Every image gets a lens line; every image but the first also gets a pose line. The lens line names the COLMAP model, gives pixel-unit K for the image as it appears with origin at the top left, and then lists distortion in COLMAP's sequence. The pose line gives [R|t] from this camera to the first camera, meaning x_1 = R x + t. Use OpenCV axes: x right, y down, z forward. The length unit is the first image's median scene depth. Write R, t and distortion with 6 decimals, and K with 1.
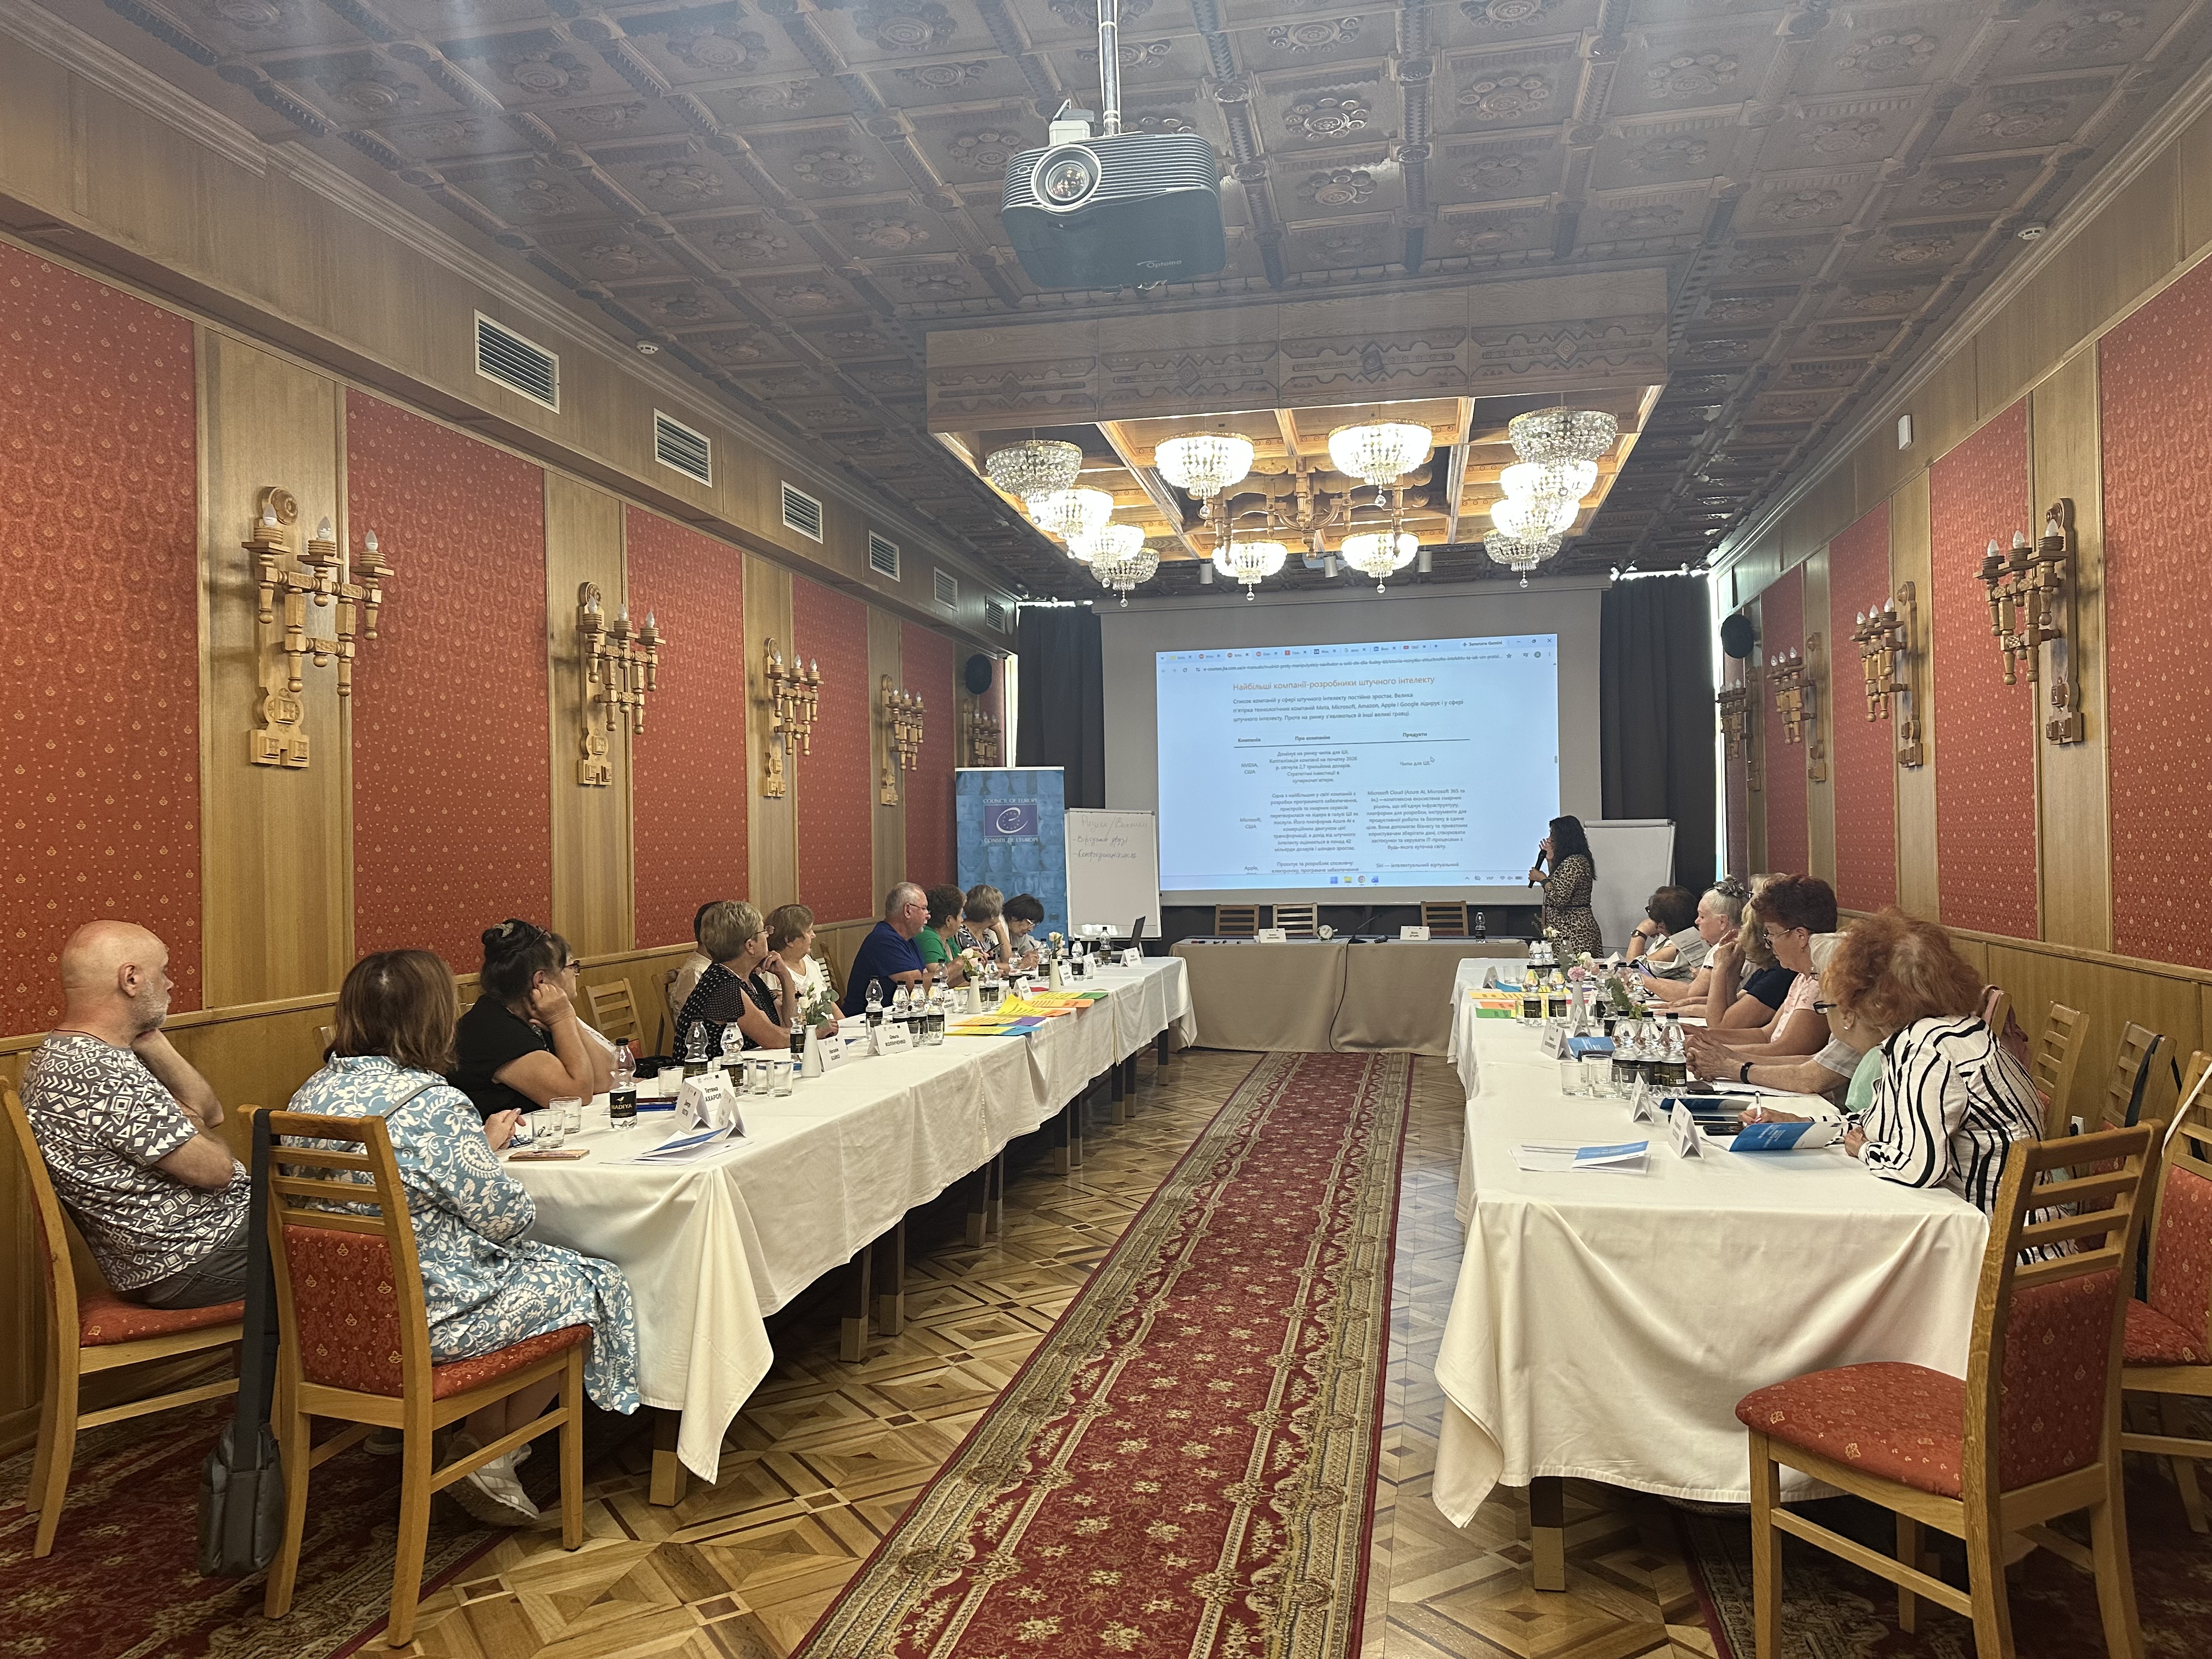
lens RADIAL K [[1559.3, 0, 1111.4], [0, 1559.3, 829.3], [0, 0, 1]] dist [0.010347, -0.014401]
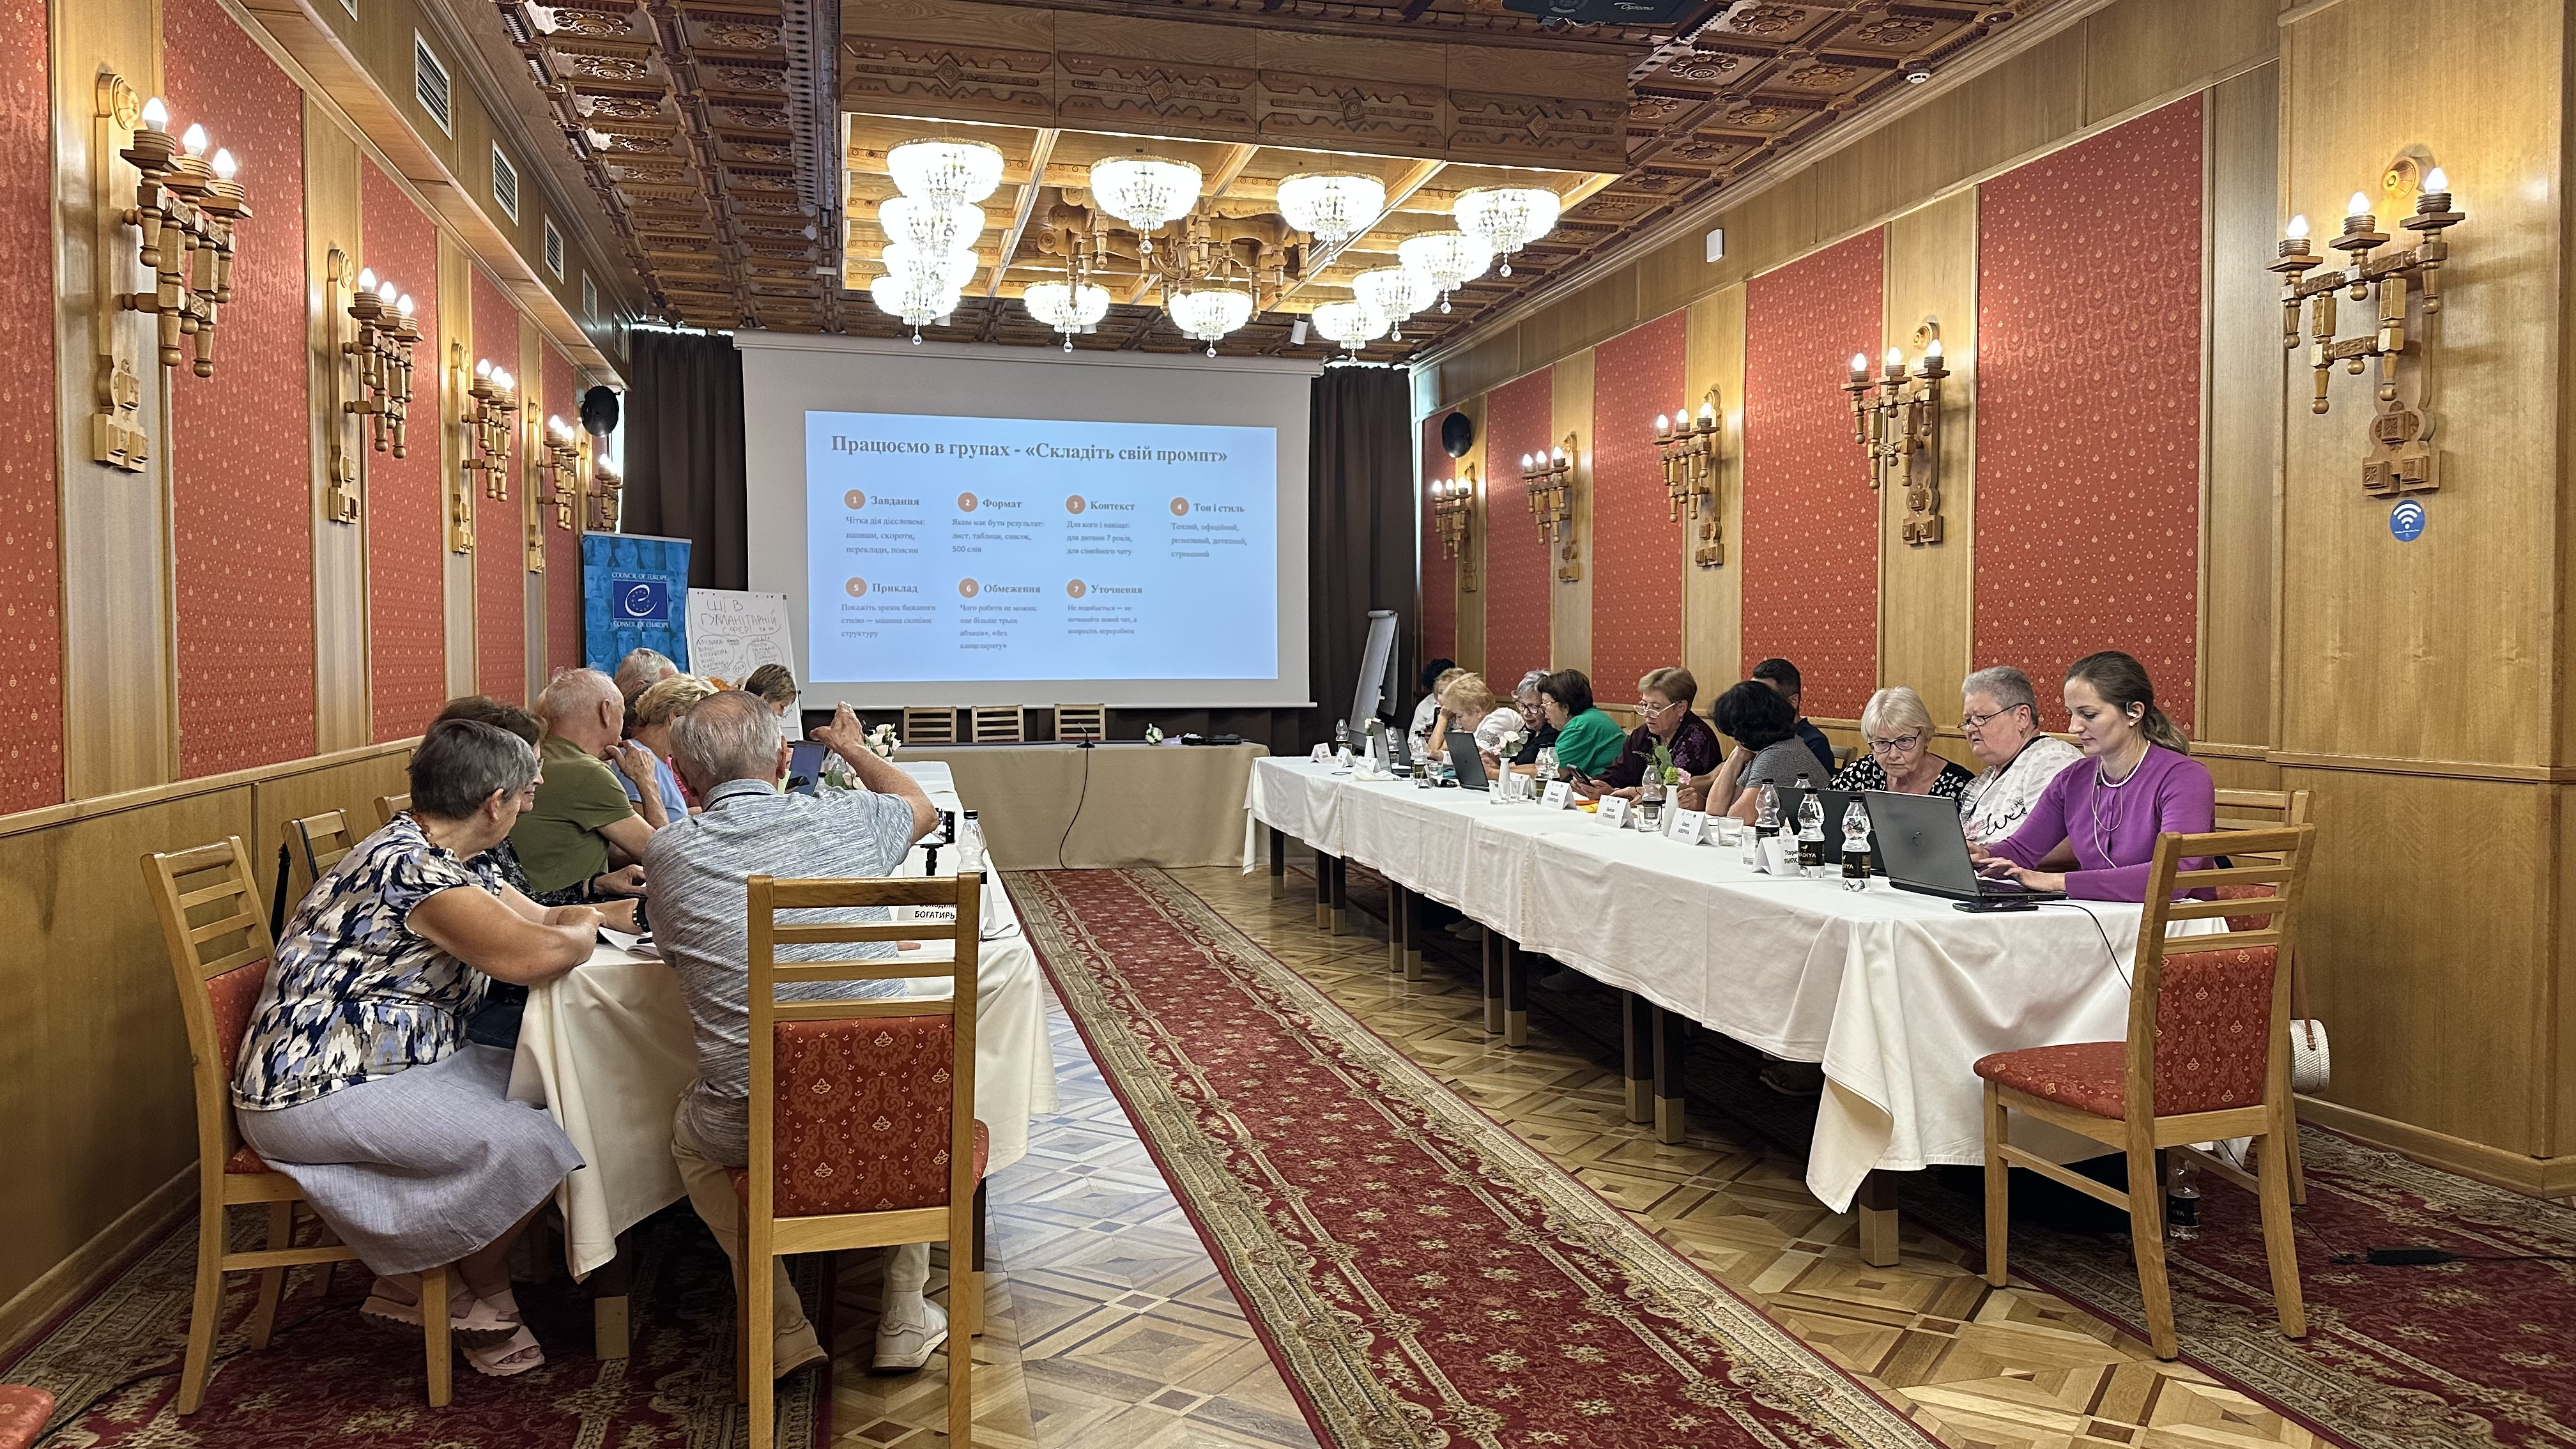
lens RADIAL K [[1806.4, 0, 1292.6], [0, 1806.4, 728.3], [0, 0, 1]] dist [0.035462, -0.020193]
pose [[0.903121, -0.002216, 0.429380, -0.334236], [-0.018476, 0.998860, 0.044017, 0.026475], [-0.428988, -0.047686, 0.902050, 0.008633]]
